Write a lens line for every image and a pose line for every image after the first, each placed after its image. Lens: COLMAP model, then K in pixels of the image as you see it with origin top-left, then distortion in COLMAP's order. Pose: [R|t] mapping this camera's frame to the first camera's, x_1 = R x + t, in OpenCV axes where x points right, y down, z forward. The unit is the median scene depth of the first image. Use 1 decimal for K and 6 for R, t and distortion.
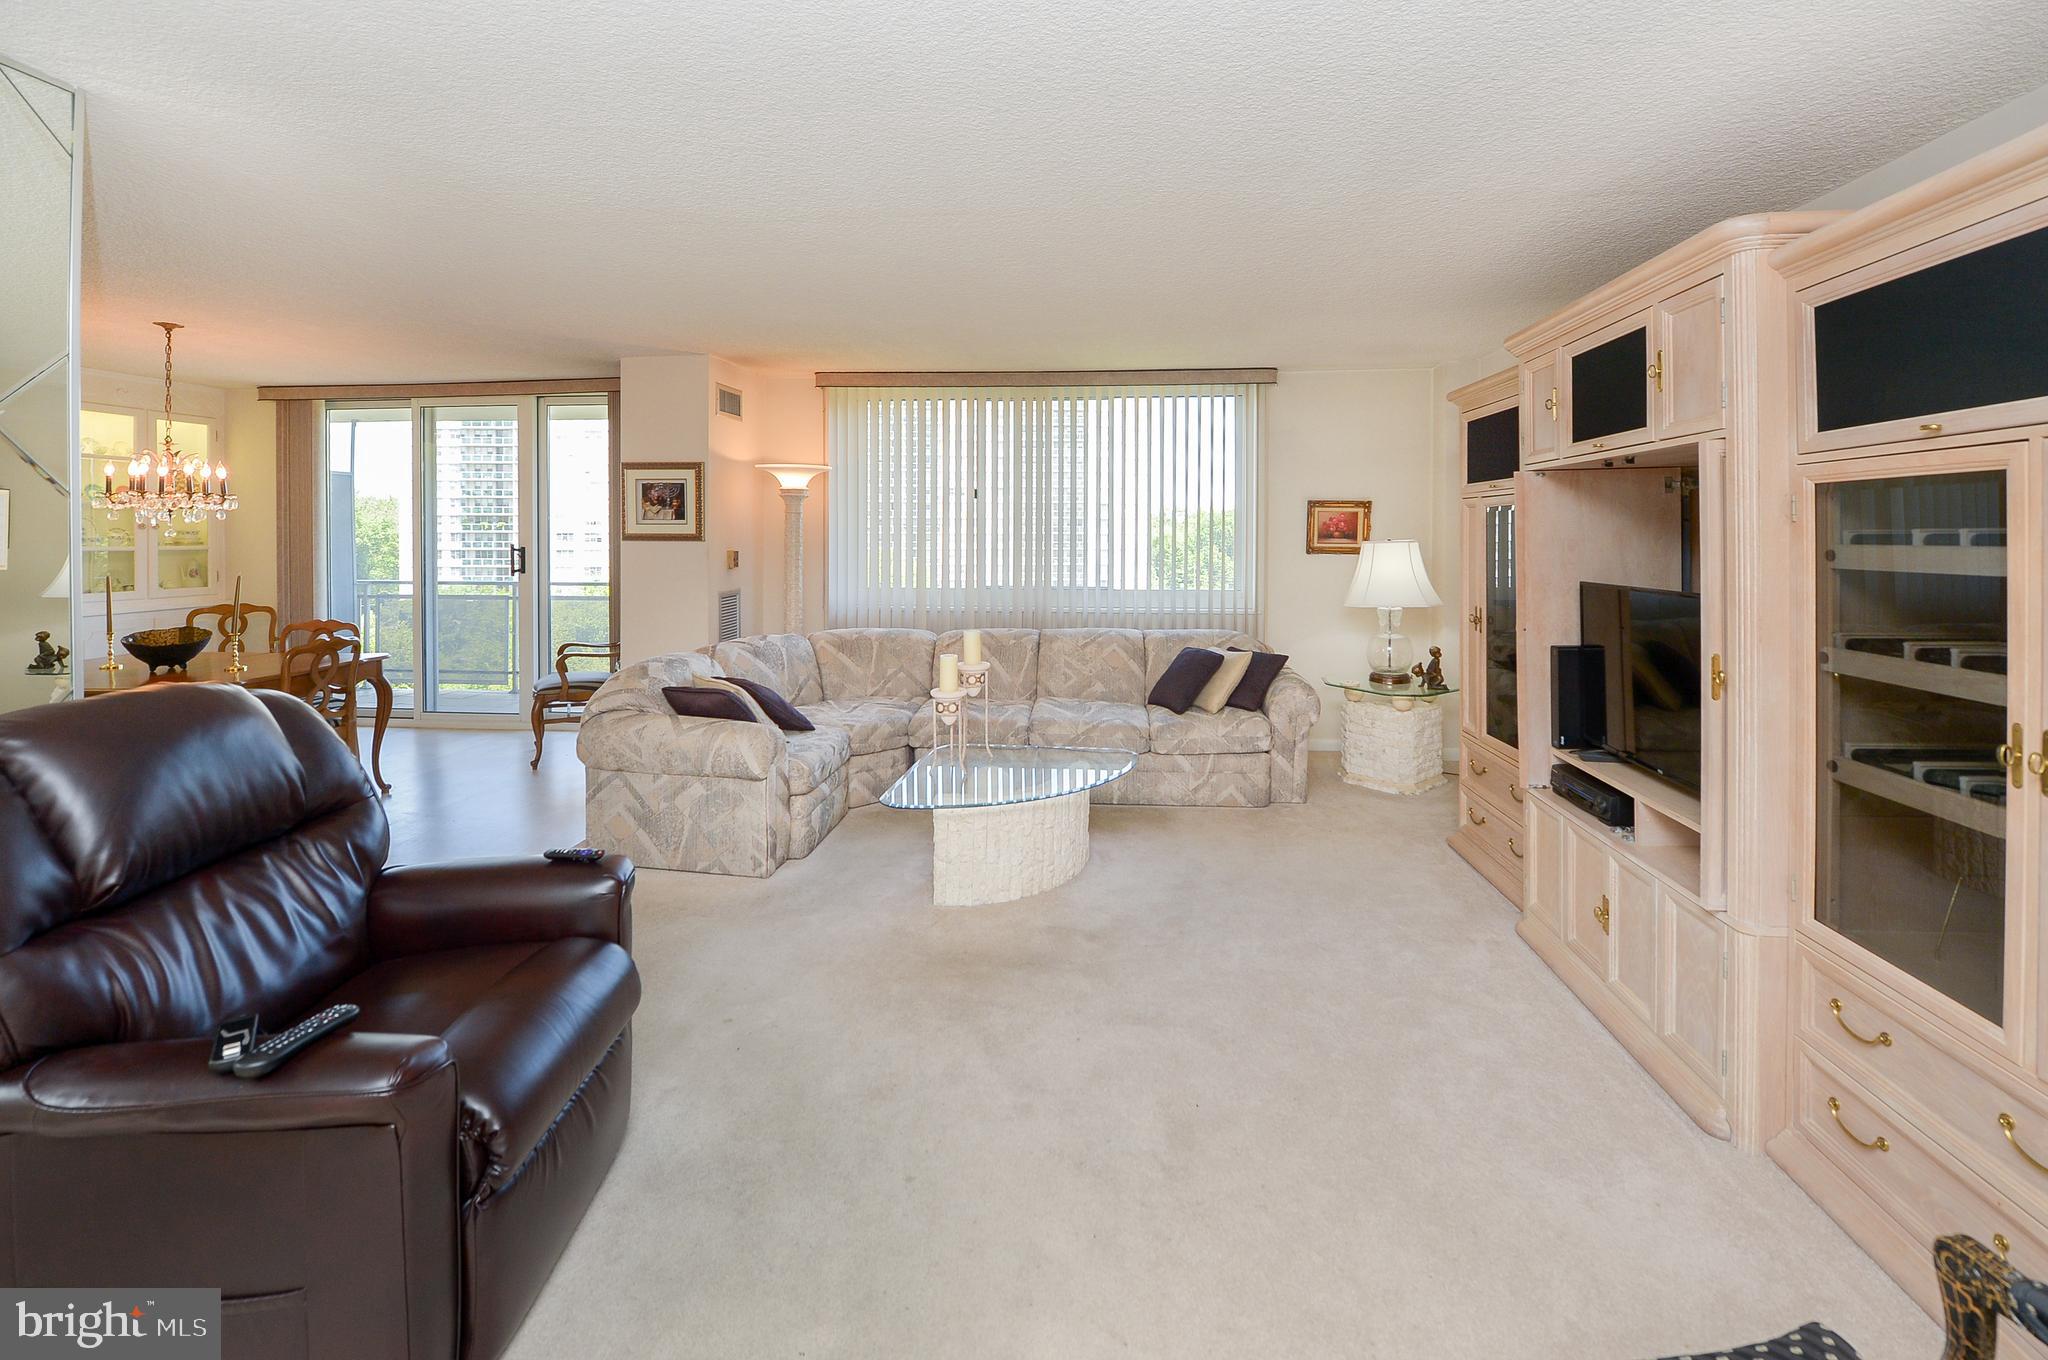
lens RADIAL K [[877.1, 0, 1068.6], [0, 877.1, 532.8], [0, 0, 1]] dist [-0.020921, -0.000624]
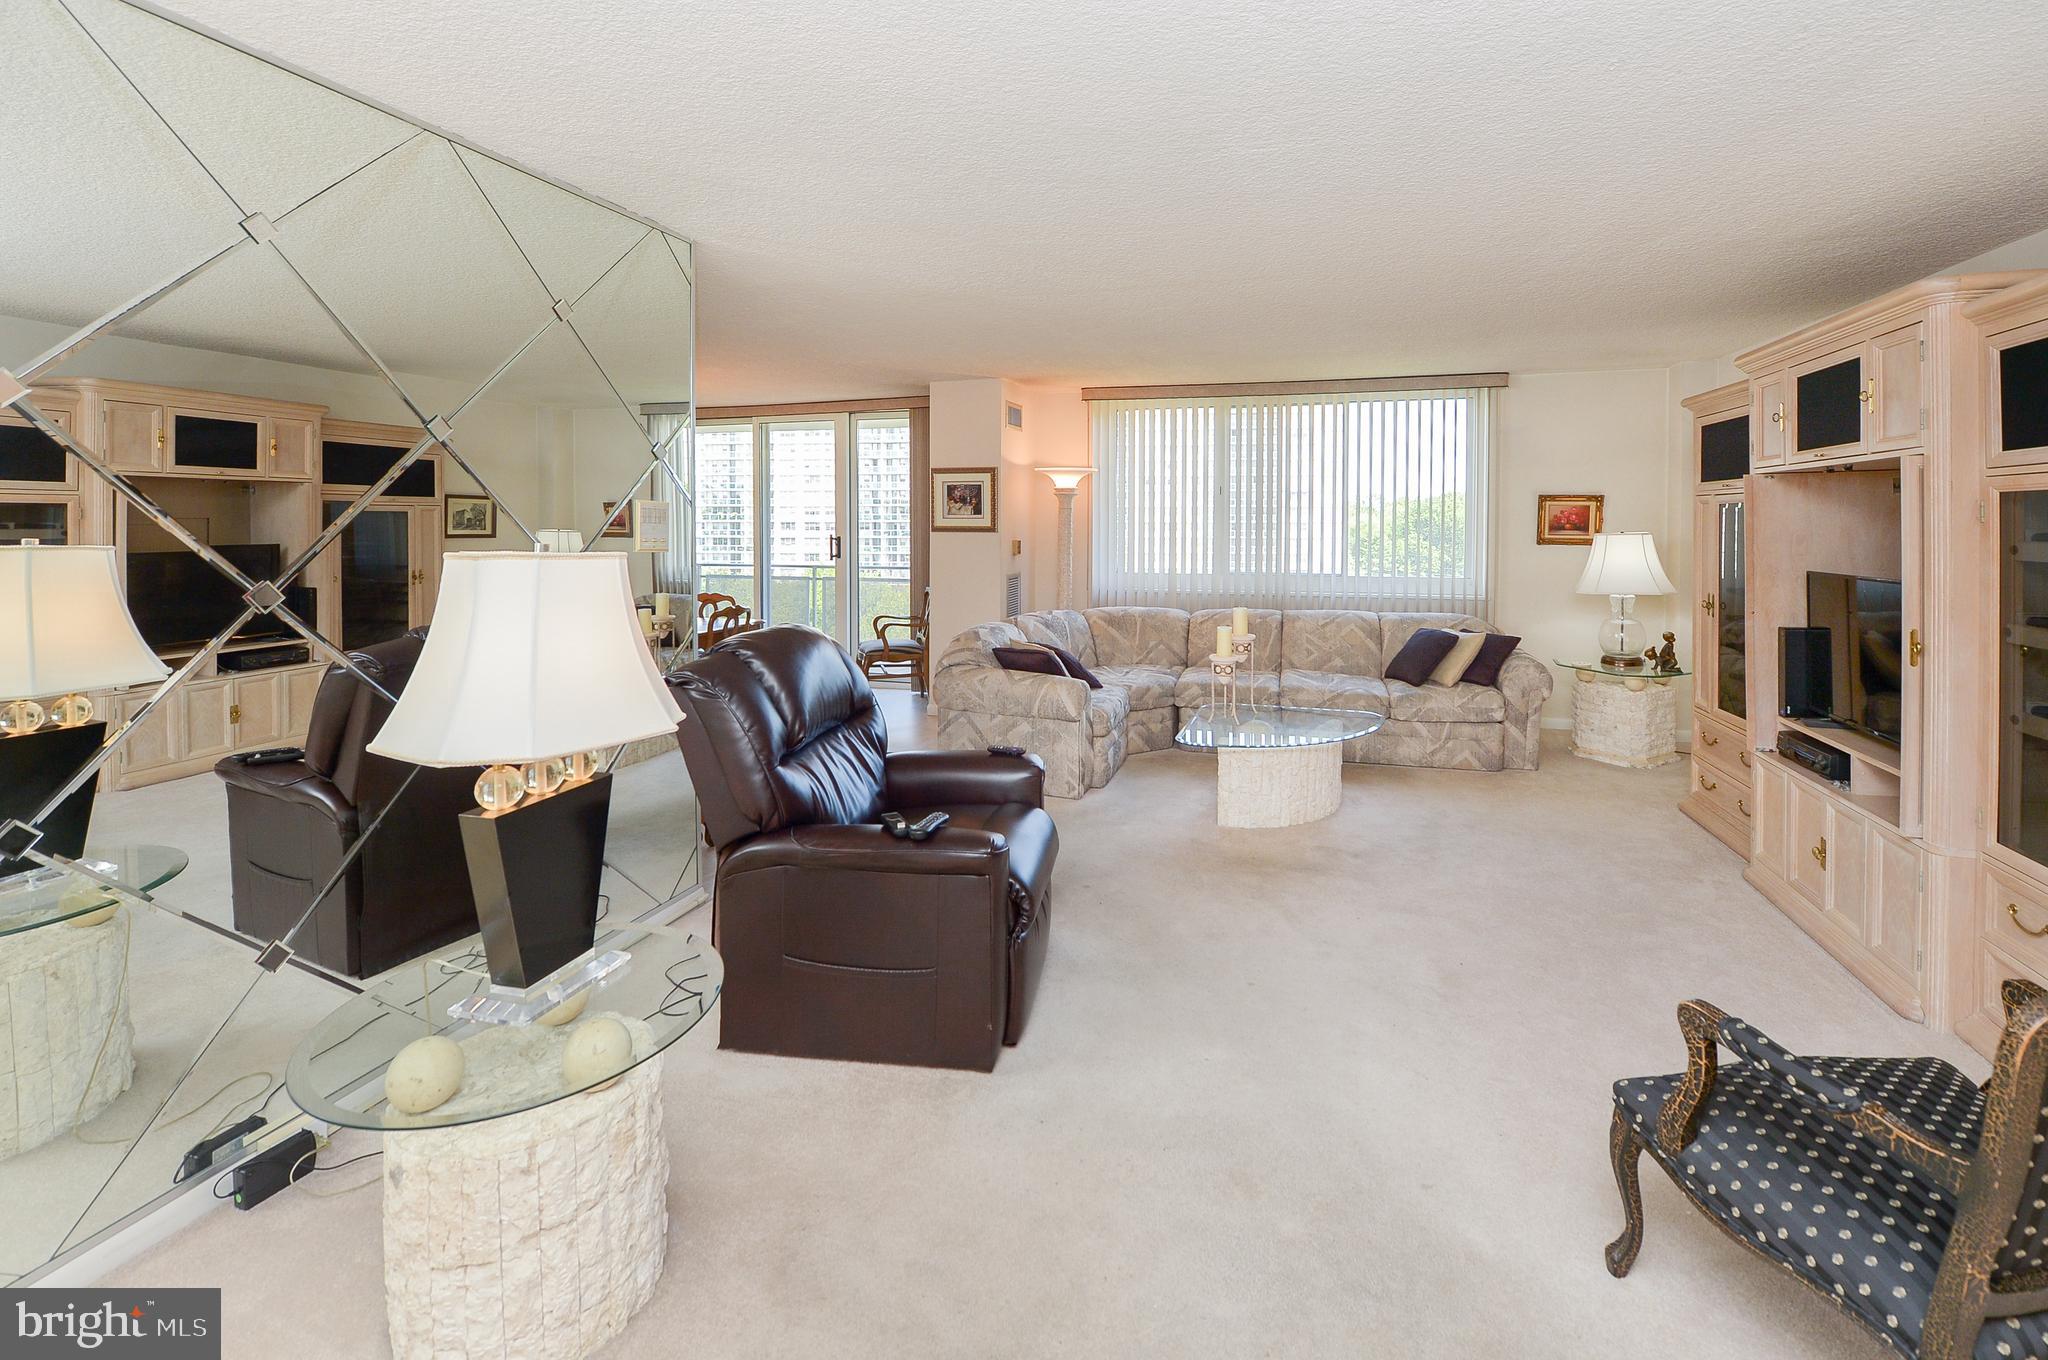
lens RADIAL K [[877.1, 0, 1068.6], [0, 877.1, 532.8], [0, 0, 1]] dist [-0.020921, -0.000624]
pose [[0.977262, 0.000944, -0.212034, -0.085836], [0.001897, 0.999911, 0.013195, -0.007770], [0.212028, -0.013297, 0.977173, -0.225285]]
